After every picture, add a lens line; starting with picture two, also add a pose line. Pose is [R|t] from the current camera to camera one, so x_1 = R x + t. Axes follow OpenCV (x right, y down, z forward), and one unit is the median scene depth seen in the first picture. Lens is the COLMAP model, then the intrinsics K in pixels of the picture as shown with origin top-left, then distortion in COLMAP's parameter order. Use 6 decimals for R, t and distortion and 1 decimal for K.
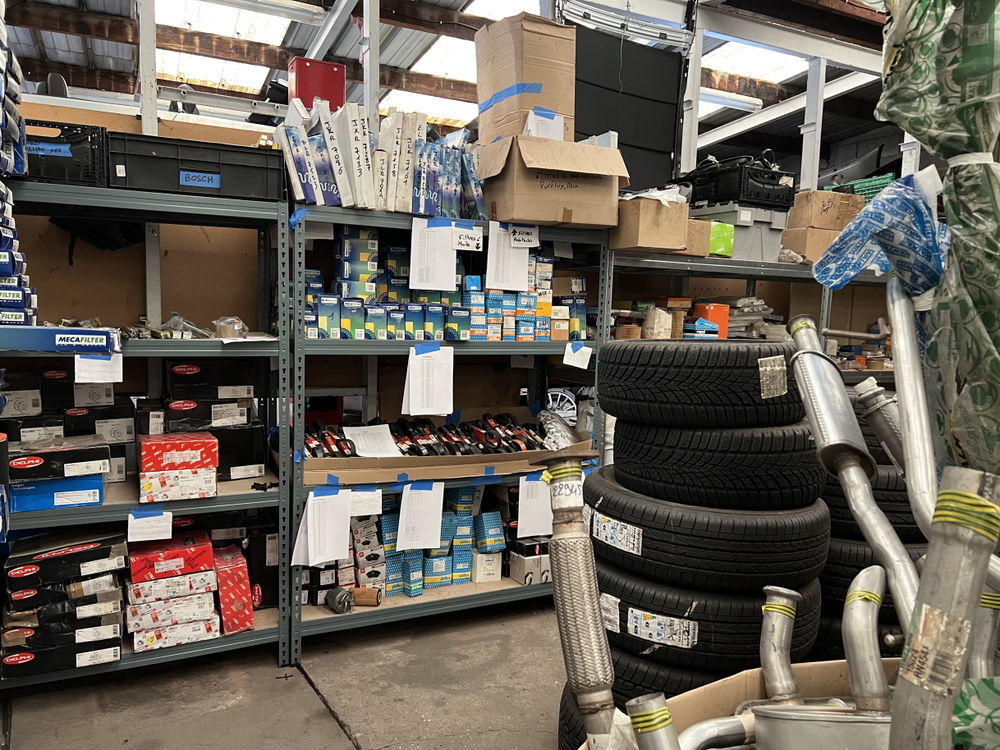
lens RADIAL K [[745.6, 0, 496.6], [0, 745.6, 384.0], [0, 0, 1]] dist [0.074024, -0.088650]
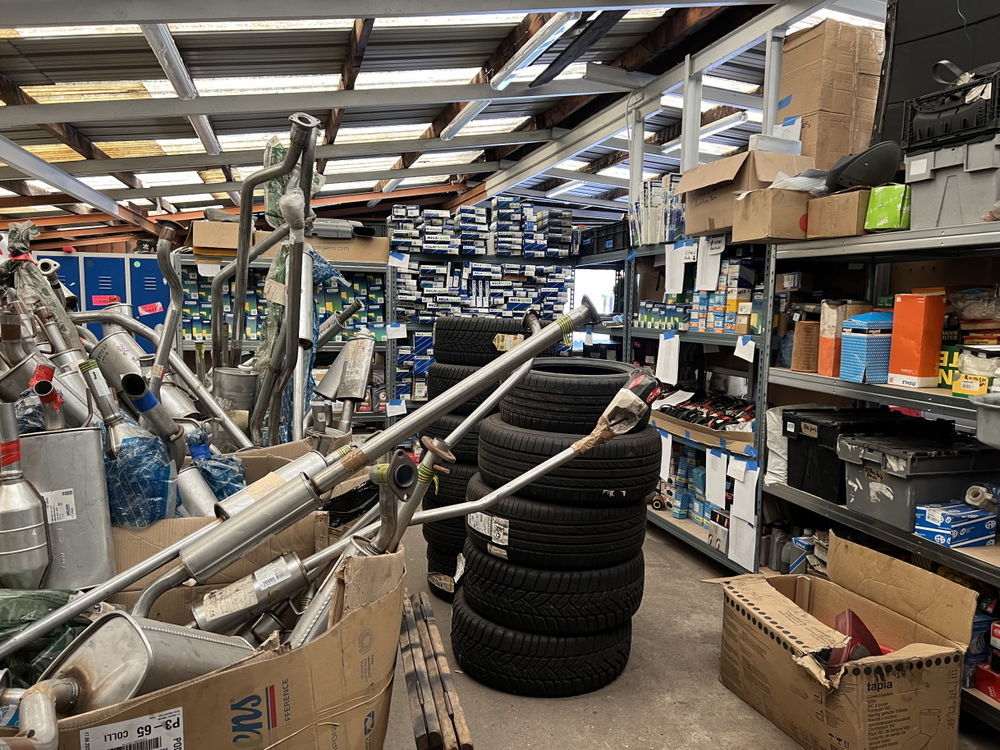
lens RADIAL K [[745.6, 0, 496.6], [0, 745.6, 384.0], [0, 0, 1]] dist [0.074024, -0.088650]
pose [[-0.179256, 0.070464, -0.981276, 1.407956], [-0.123675, 0.987905, 0.093532, -0.051042], [0.975998, 0.138126, -0.168373, 0.968661]]
